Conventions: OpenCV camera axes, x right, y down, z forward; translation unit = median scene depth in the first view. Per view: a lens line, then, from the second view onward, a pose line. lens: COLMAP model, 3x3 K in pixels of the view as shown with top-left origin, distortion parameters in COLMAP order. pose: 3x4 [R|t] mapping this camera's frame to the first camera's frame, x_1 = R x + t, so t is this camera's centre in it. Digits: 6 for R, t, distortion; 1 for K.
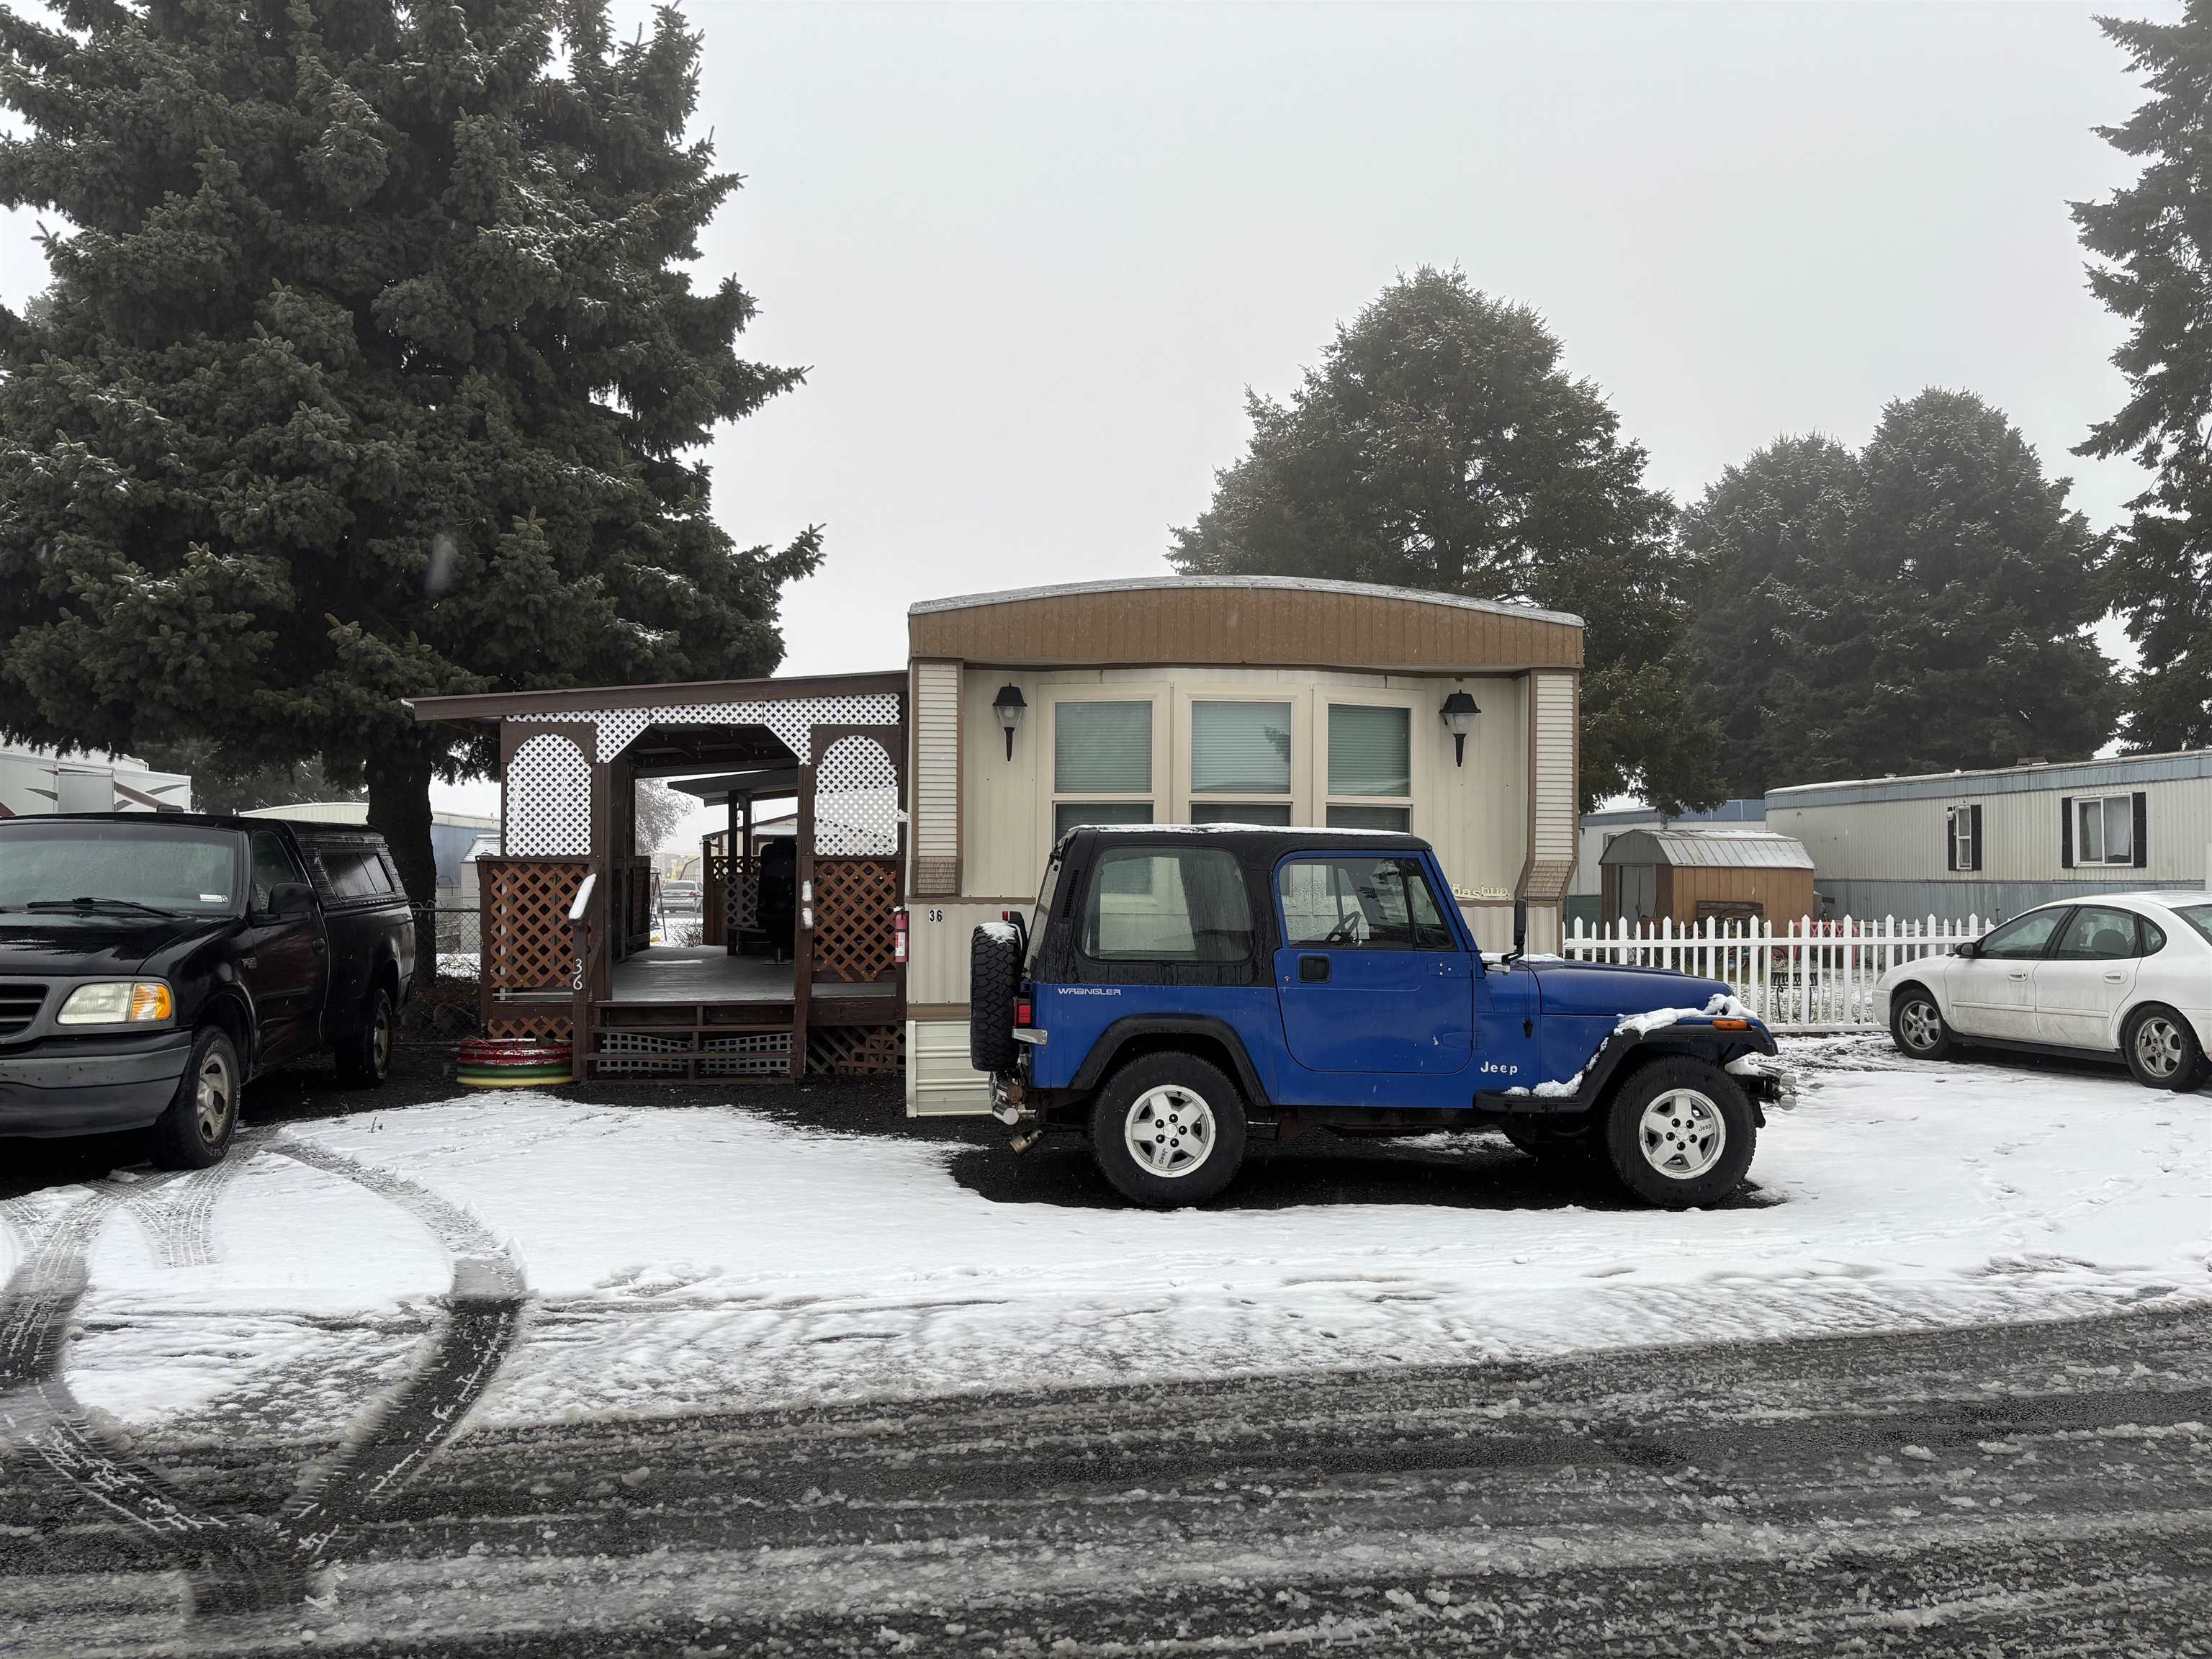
lens RADIAL K [[1675.1, 0, 1096.5], [0, 1675.1, 828.6], [0, 0, 1]] dist [0.036435, -0.015510]
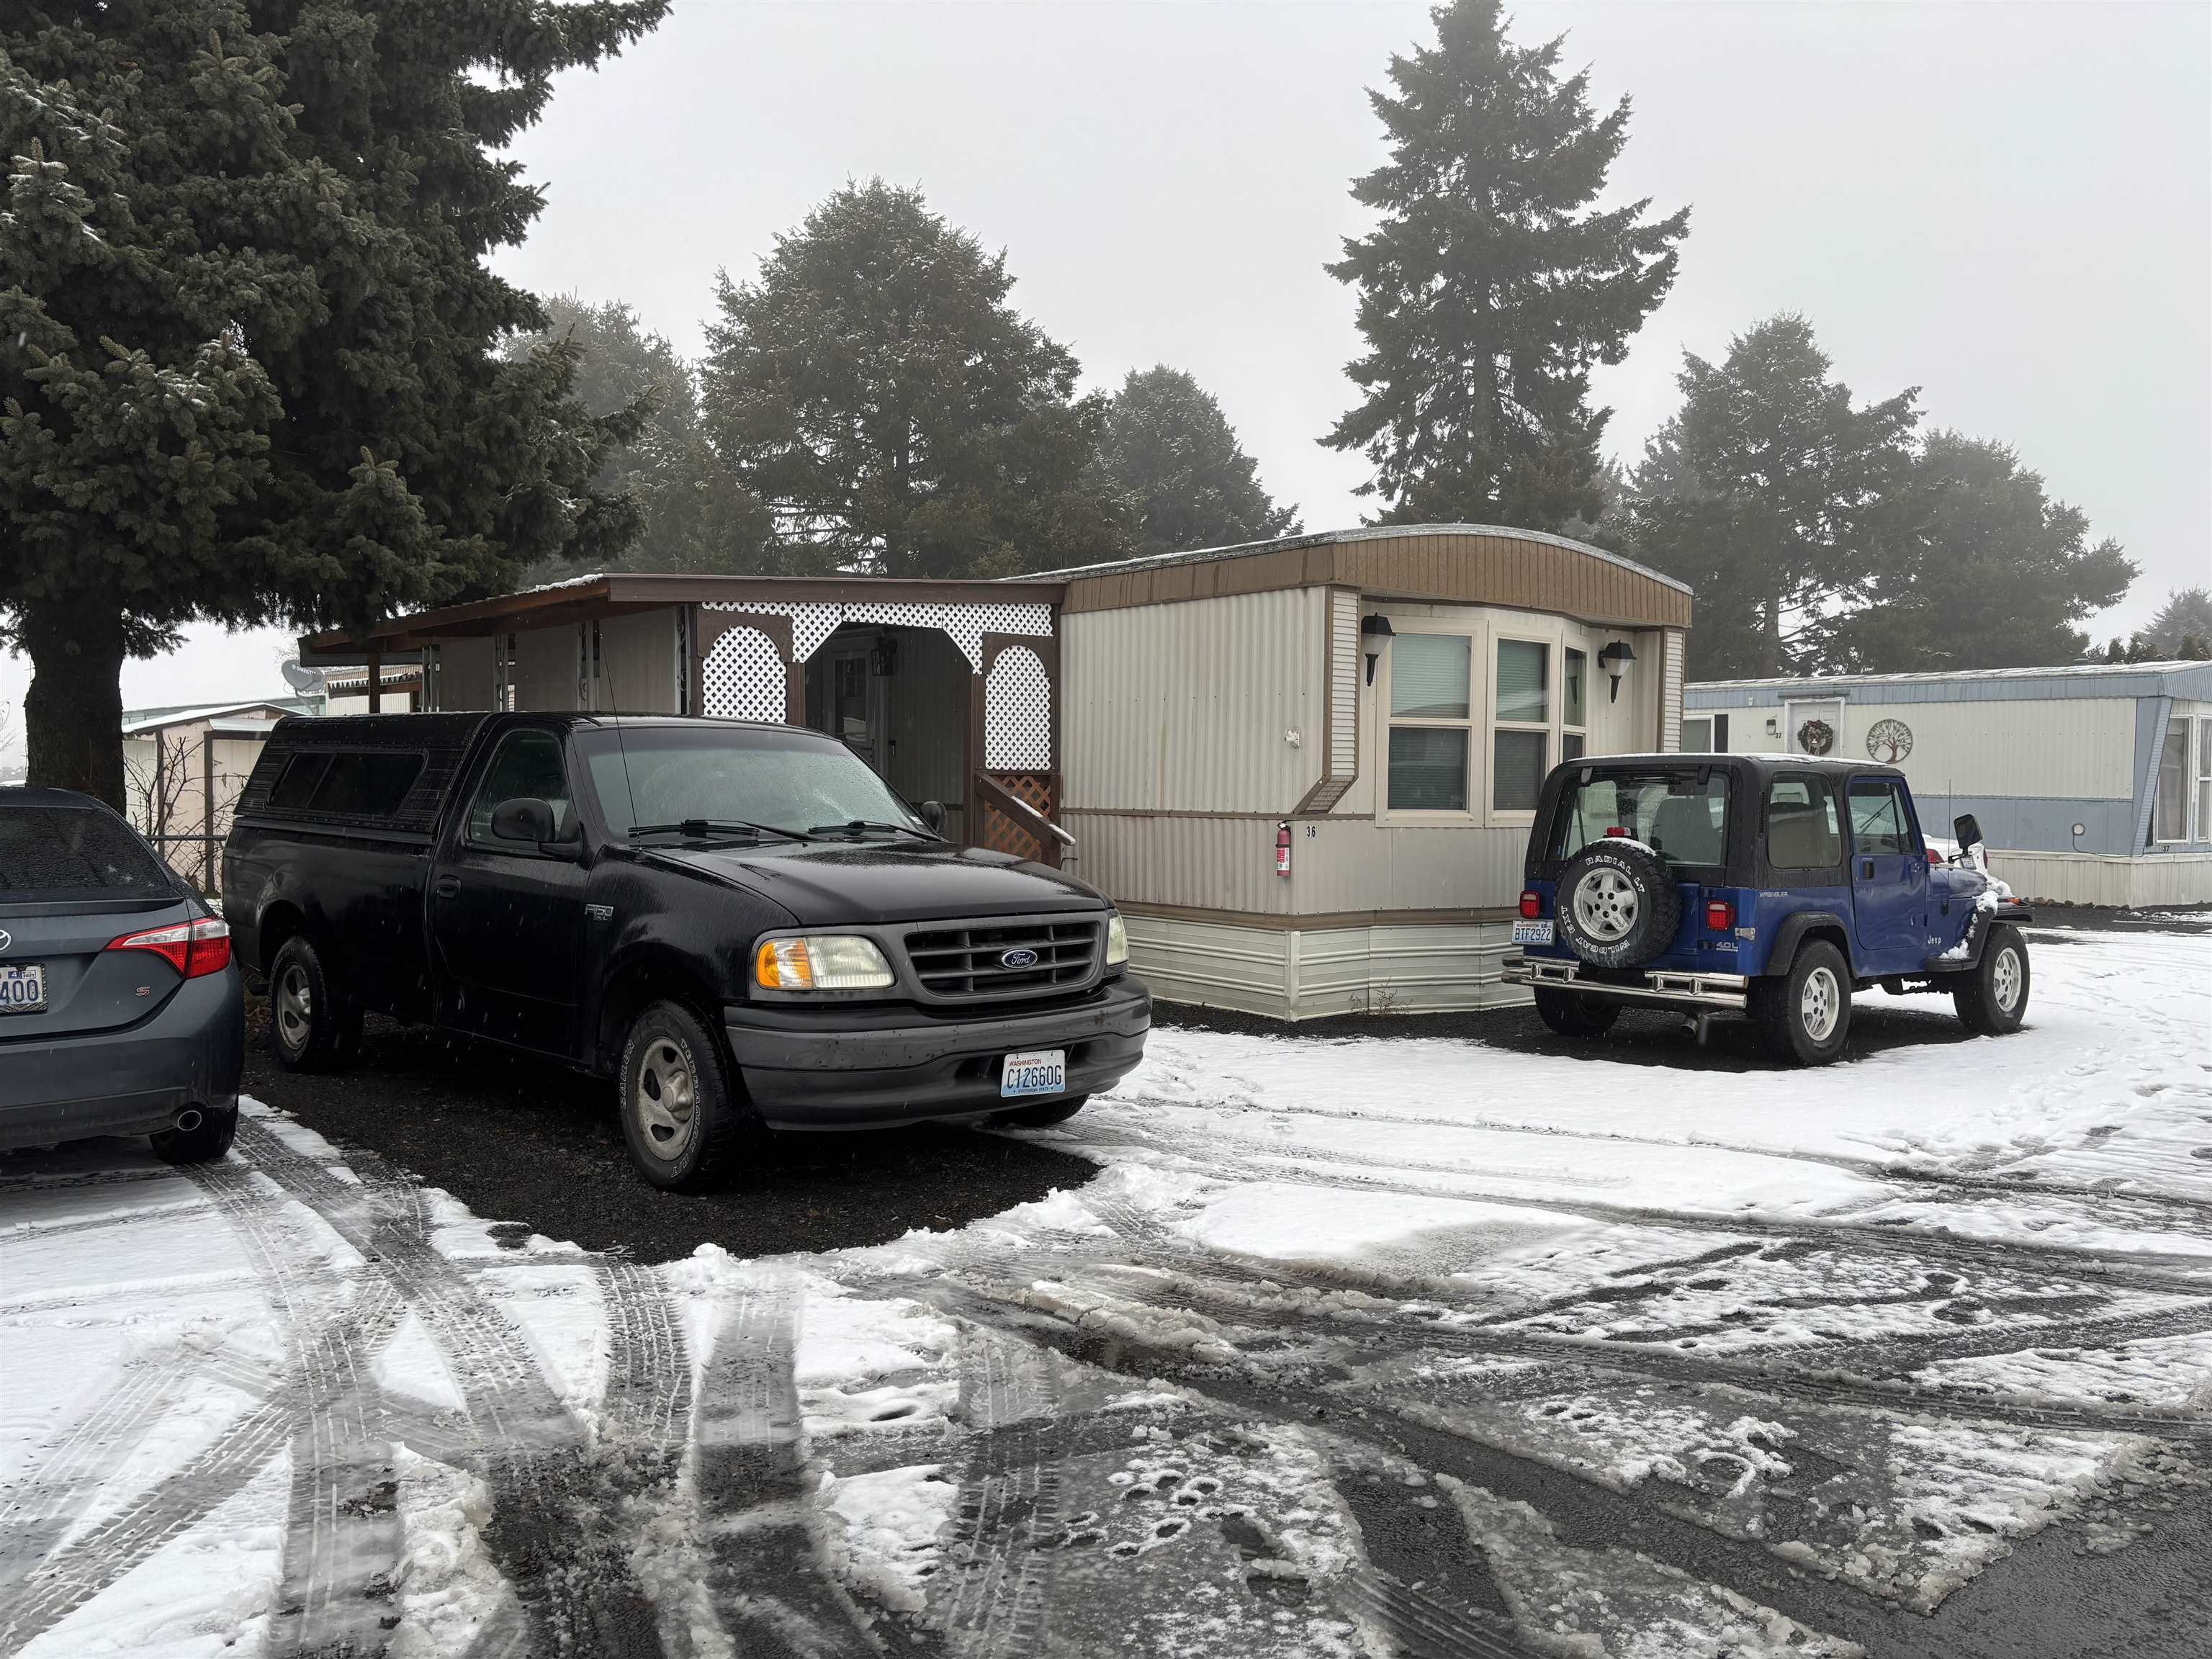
lens RADIAL K [[1675.1, 0, 1117.3], [0, 1675.1, 843.2], [0, 0, 1]] dist [0.036435, -0.015510]
pose [[0.823041, -0.015738, 0.567764, -0.659526], [-0.021617, 0.998024, 0.059001, 0.000175], [-0.567570, -0.060834, 0.821074, 0.169826]]
